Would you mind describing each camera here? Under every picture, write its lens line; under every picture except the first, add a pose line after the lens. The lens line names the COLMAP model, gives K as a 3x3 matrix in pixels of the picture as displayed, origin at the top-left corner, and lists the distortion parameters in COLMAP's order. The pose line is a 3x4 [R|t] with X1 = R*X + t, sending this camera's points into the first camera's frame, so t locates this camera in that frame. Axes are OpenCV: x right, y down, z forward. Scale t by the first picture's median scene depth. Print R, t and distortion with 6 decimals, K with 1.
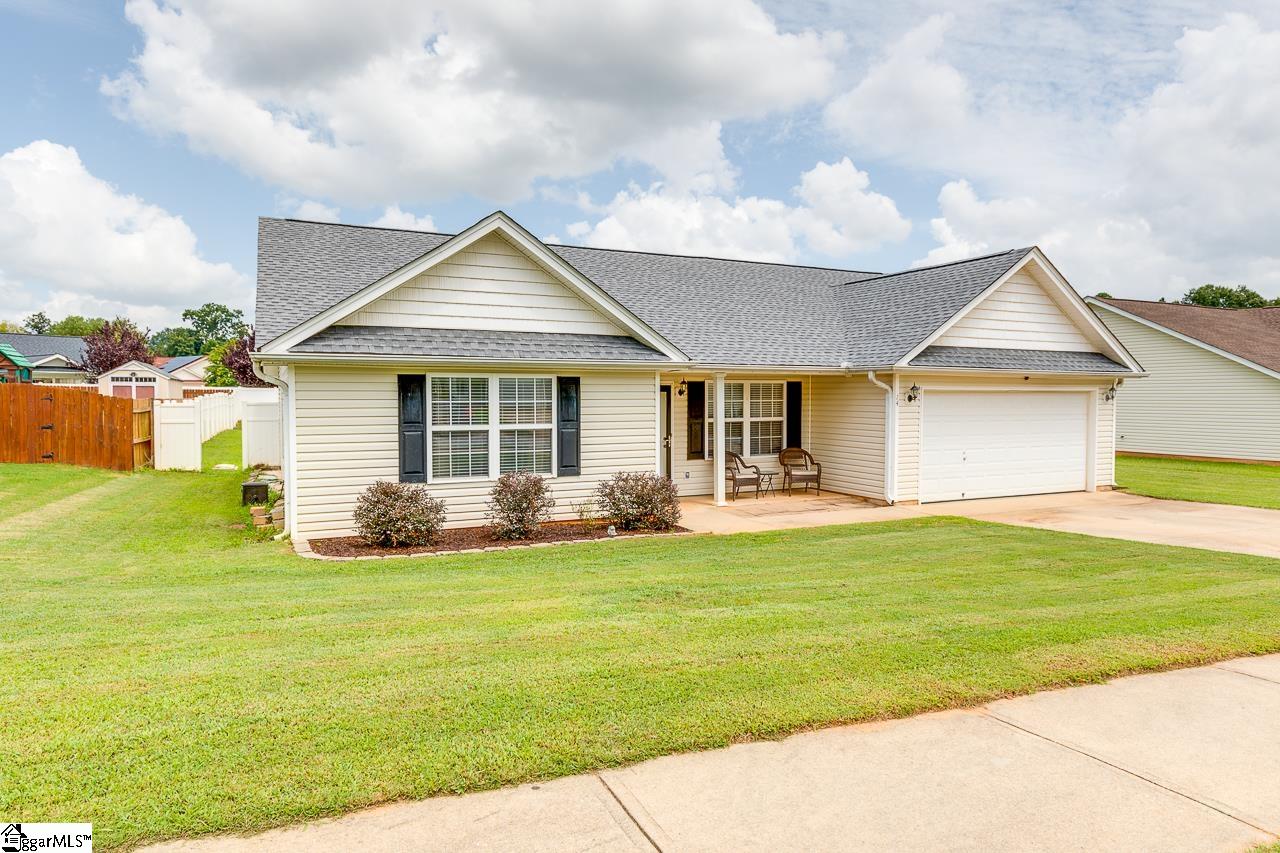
lens RADIAL K [[719.9, 0, 640.0], [0, 719.9, 426.5], [0, 0, 1]] dist [-0.001594, -0.000495]
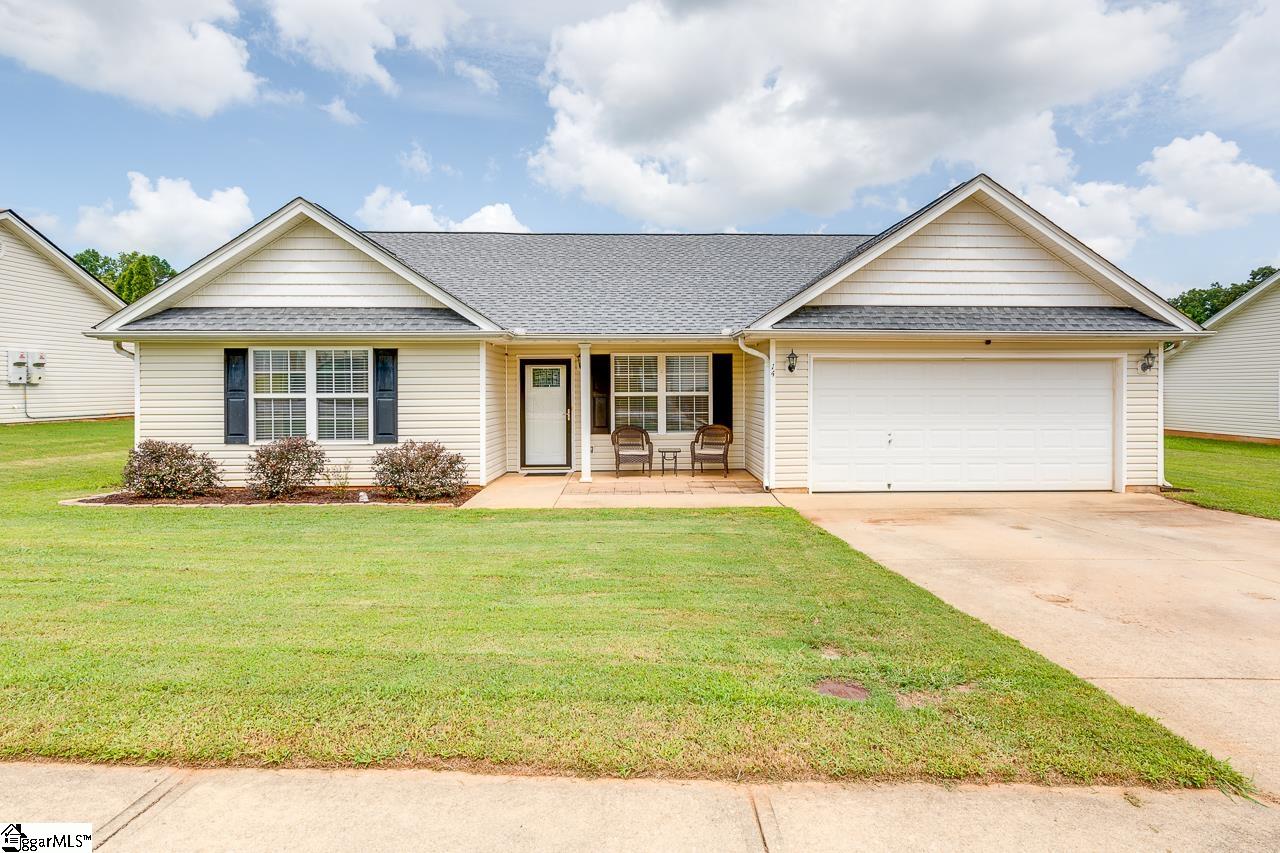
lens RADIAL K [[641.3, 0, 696.0], [0, 641.3, 394.8], [0, 0, 1]] dist [-0.001247, -0.000407]
pose [[0.927200, 0.001672, -0.374563, 0.660600], [-0.012269, 0.999589, -0.025910, 0.016755], [0.374365, 0.028619, 0.926840, 0.301274]]
